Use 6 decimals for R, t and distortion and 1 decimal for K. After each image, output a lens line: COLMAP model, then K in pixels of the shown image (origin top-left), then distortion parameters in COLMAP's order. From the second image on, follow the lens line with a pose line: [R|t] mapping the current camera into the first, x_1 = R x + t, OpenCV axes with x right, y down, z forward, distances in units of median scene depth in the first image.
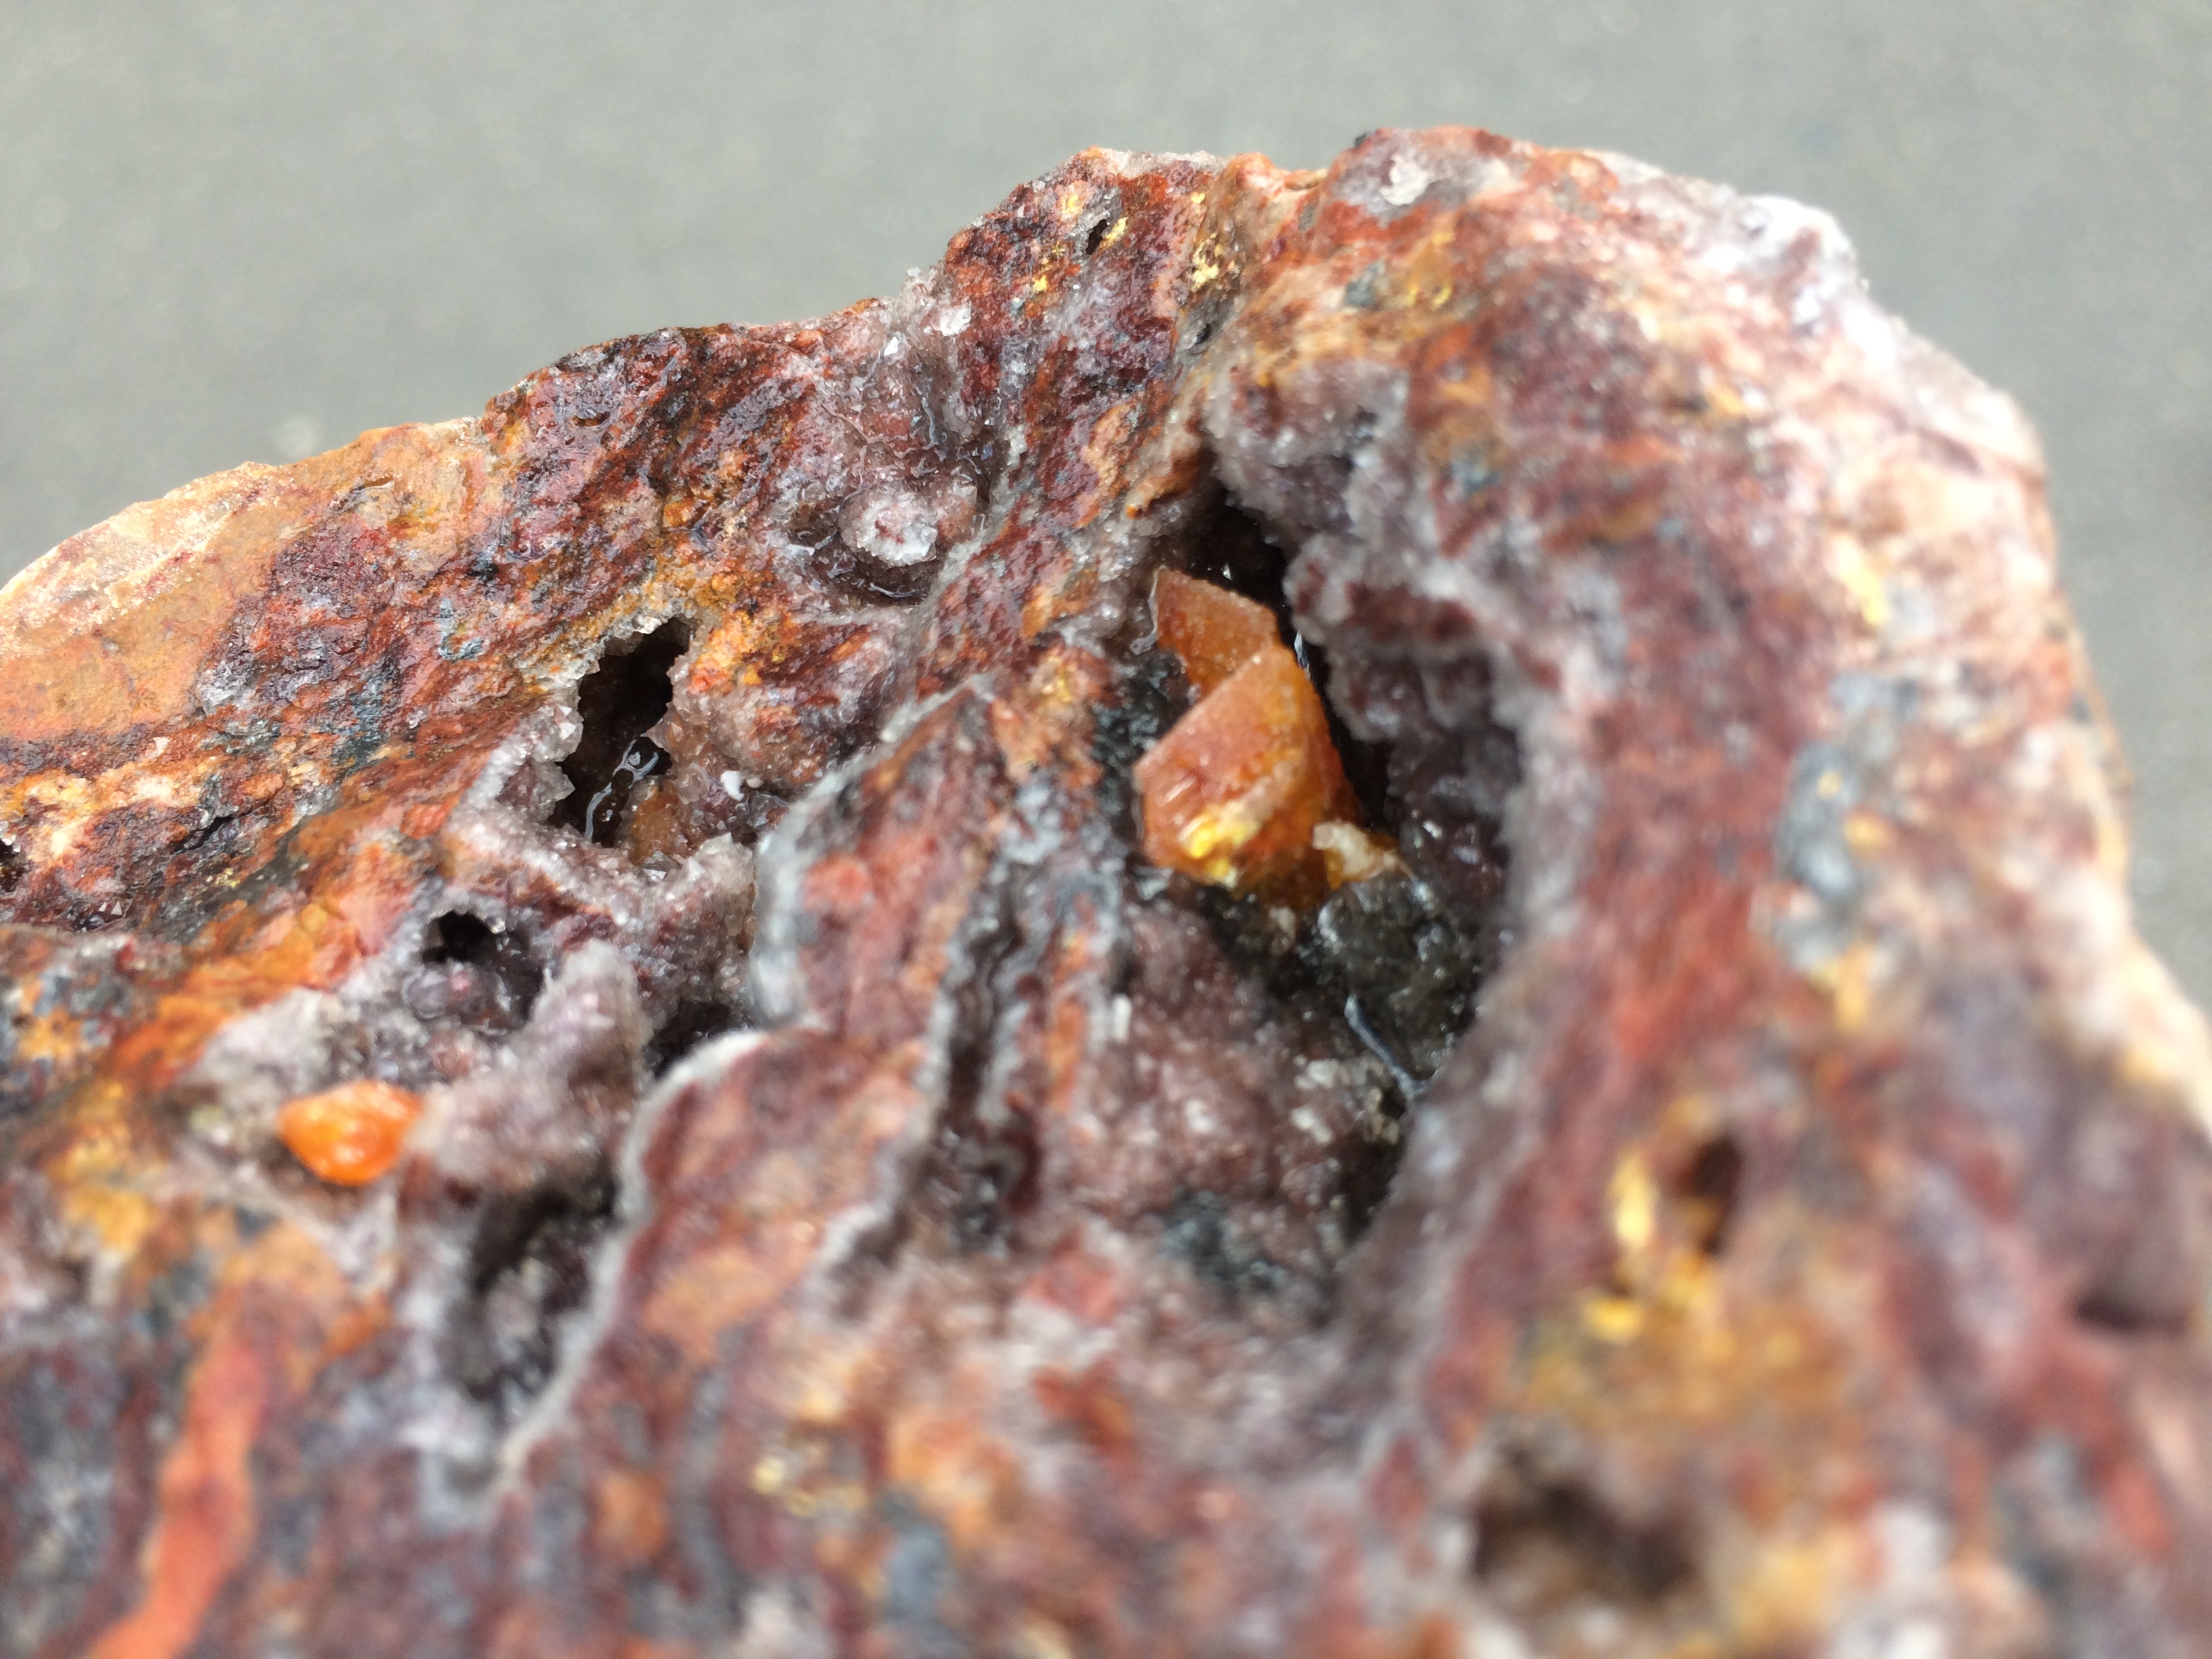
lens RADIAL K [[1975.8, 0, 1089.8], [0, 1975.8, 832.4], [0, 0, 1]] dist [0.043244, -0.127718]
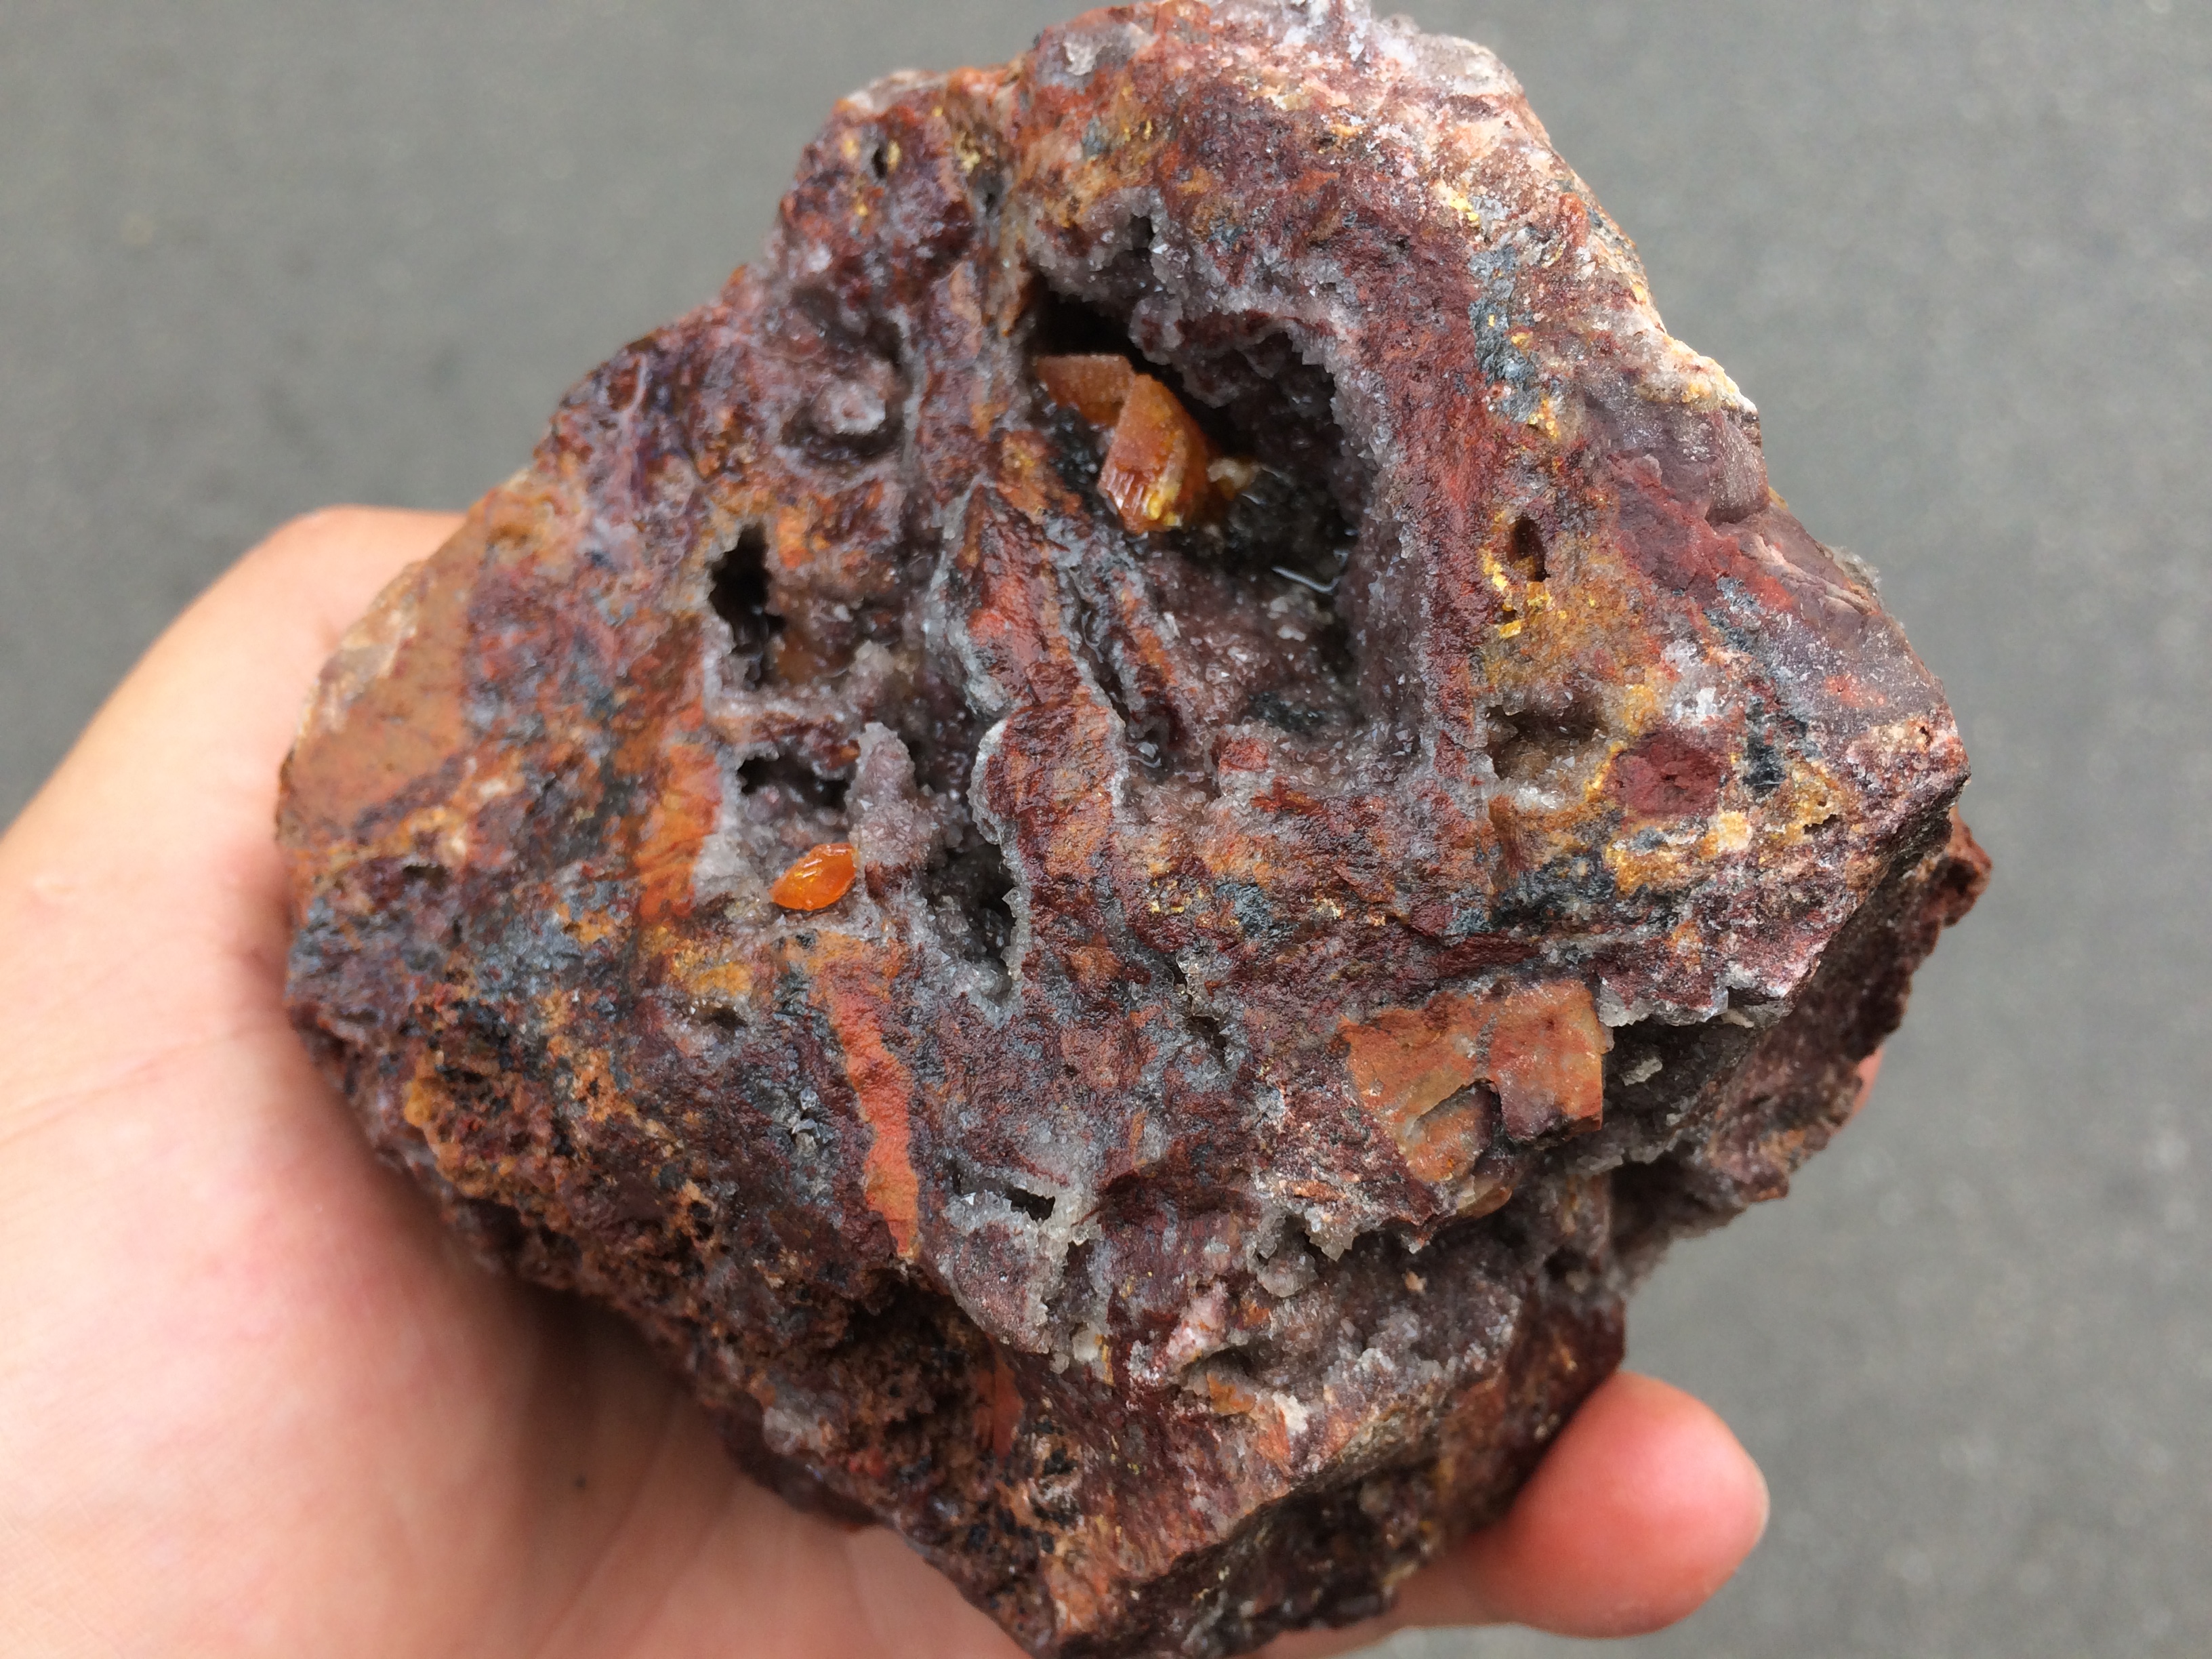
lens RADIAL K [[1975.8, 0, 1089.8], [0, 1975.8, 848.7], [0, 0, 1]] dist [0.043244, -0.127718]
pose [[0.884733, -0.455211, 0.100151, -0.303137], [0.431921, 0.881472, 0.190922, -0.089063], [-0.175190, -0.125657, 0.976483, -0.658075]]
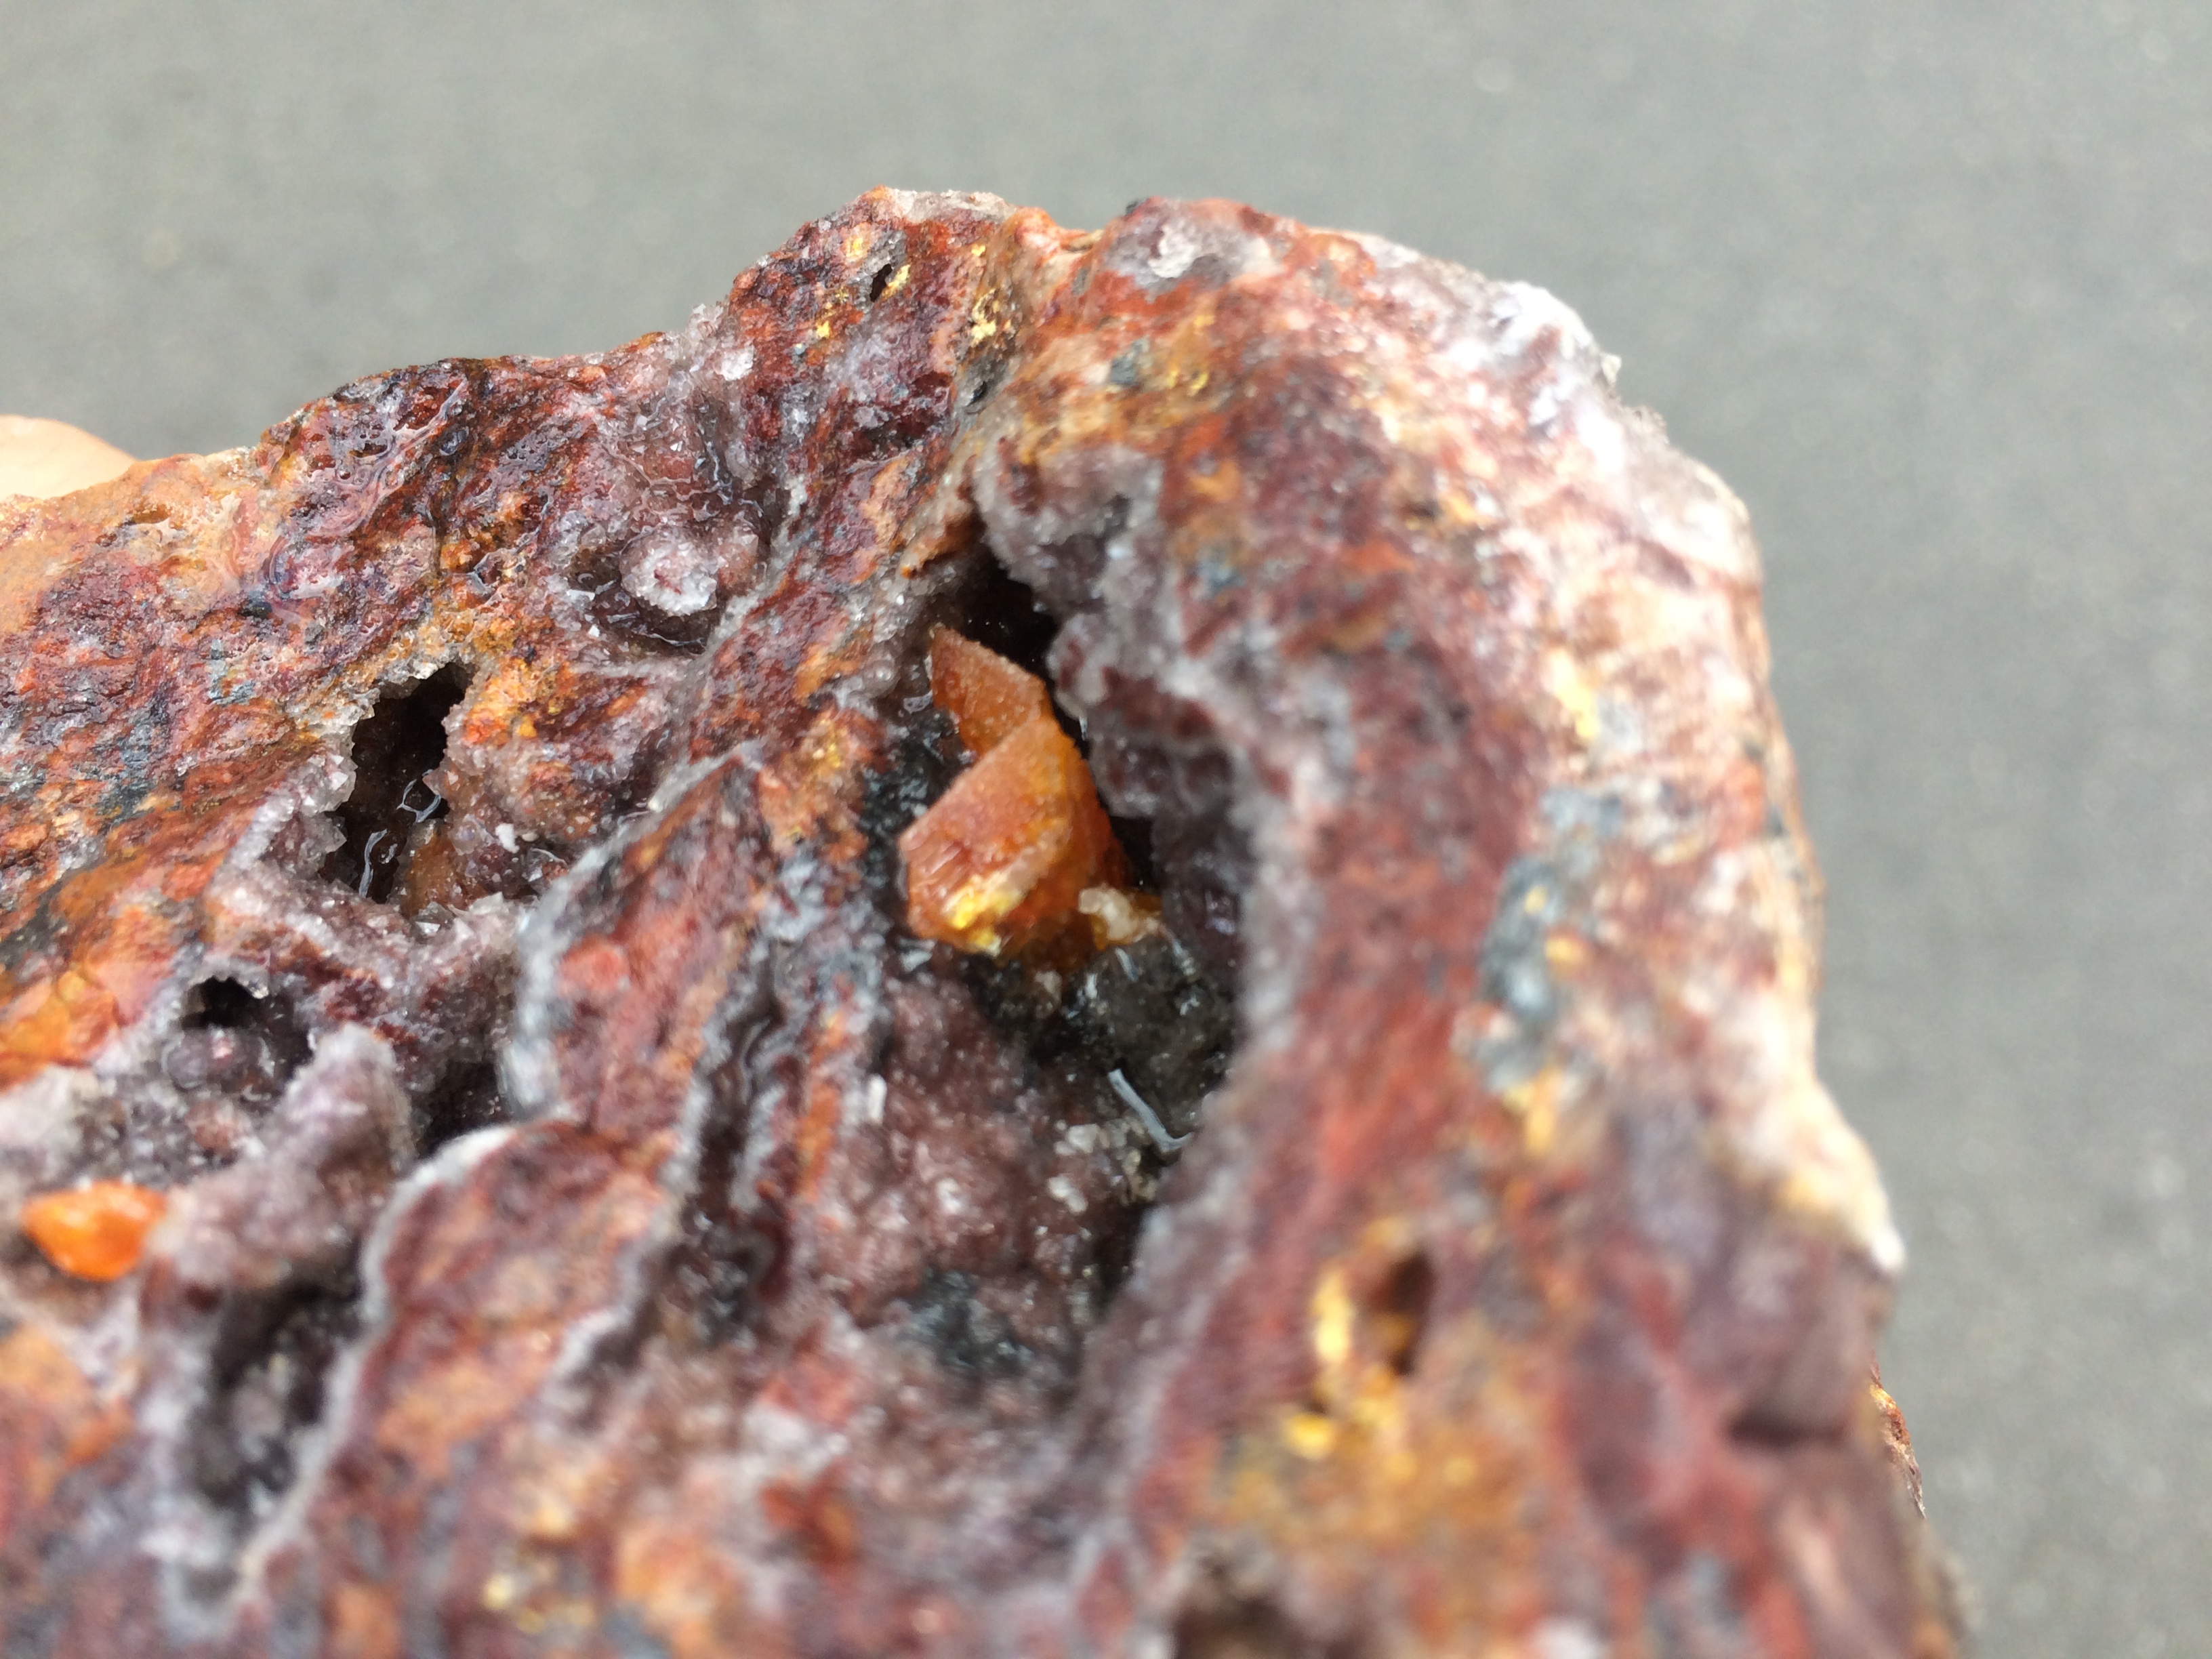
lens RADIAL K [[1975.8, 0, 1107.7], [0, 1975.8, 796.3], [0, 0, 1]] dist [0.043244, -0.127718]
pose [[0.997670, 0.001032, 0.068211, 0.065100], [-0.003319, 0.999436, 0.033428, -0.096727], [-0.068139, -0.033577, 0.997111, -0.021264]]
